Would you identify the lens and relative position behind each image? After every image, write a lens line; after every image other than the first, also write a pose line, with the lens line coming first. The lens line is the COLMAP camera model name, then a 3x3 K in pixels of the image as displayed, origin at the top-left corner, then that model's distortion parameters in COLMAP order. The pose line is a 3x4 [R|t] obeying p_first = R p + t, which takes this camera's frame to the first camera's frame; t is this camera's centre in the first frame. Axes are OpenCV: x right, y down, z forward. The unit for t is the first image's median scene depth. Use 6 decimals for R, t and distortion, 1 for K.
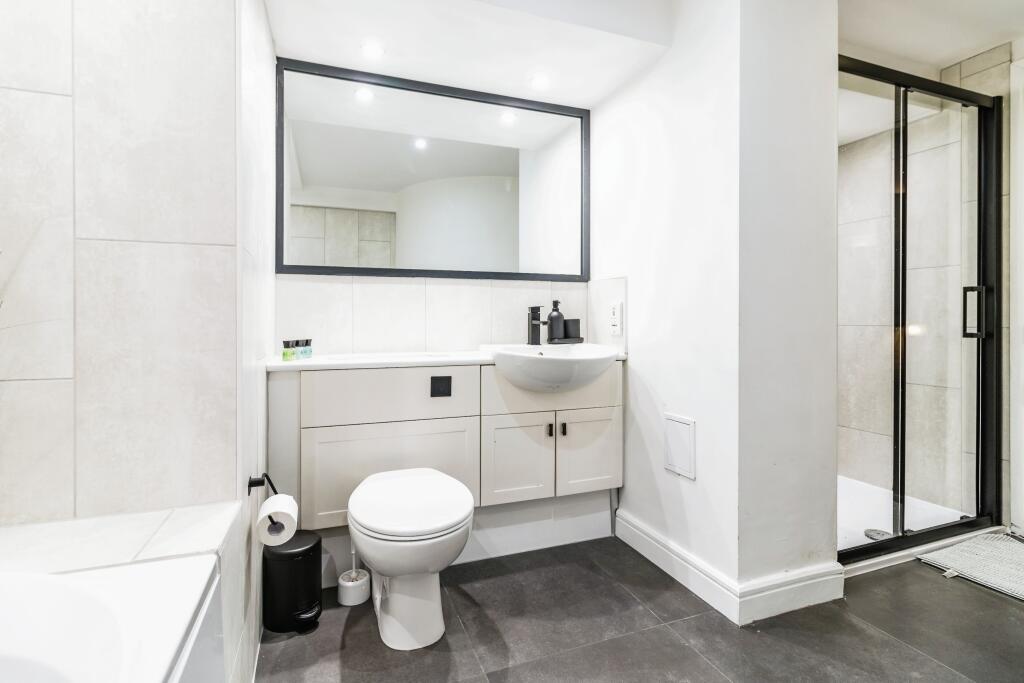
lens RADIAL K [[480.5, 0, 510.2], [0, 480.5, 323.1], [0, 0, 1]] dist [-0.001228, 0.000045]
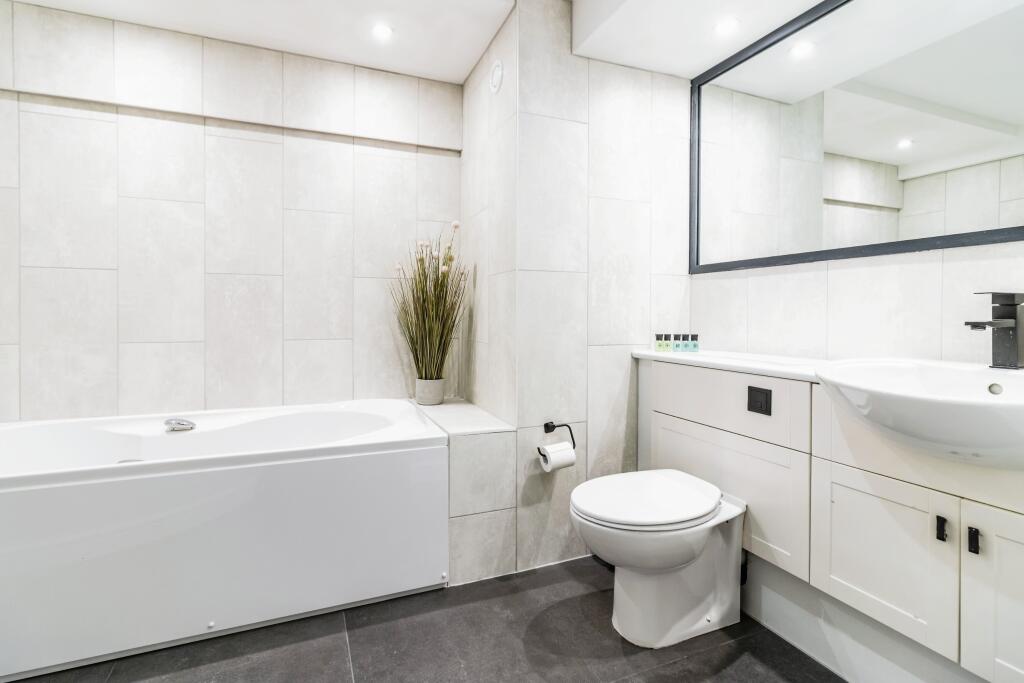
lens RADIAL K [[495.1, 0, 508.5], [0, 495.1, 315.5], [0, 0, 1]] dist [-0.002453, 0.000127]
pose [[0.030322, 0.005179, -0.999527, 0.636557], [-0.007426, 0.999960, 0.004956, -0.010010], [0.999513, 0.007272, 0.030360, 0.530352]]
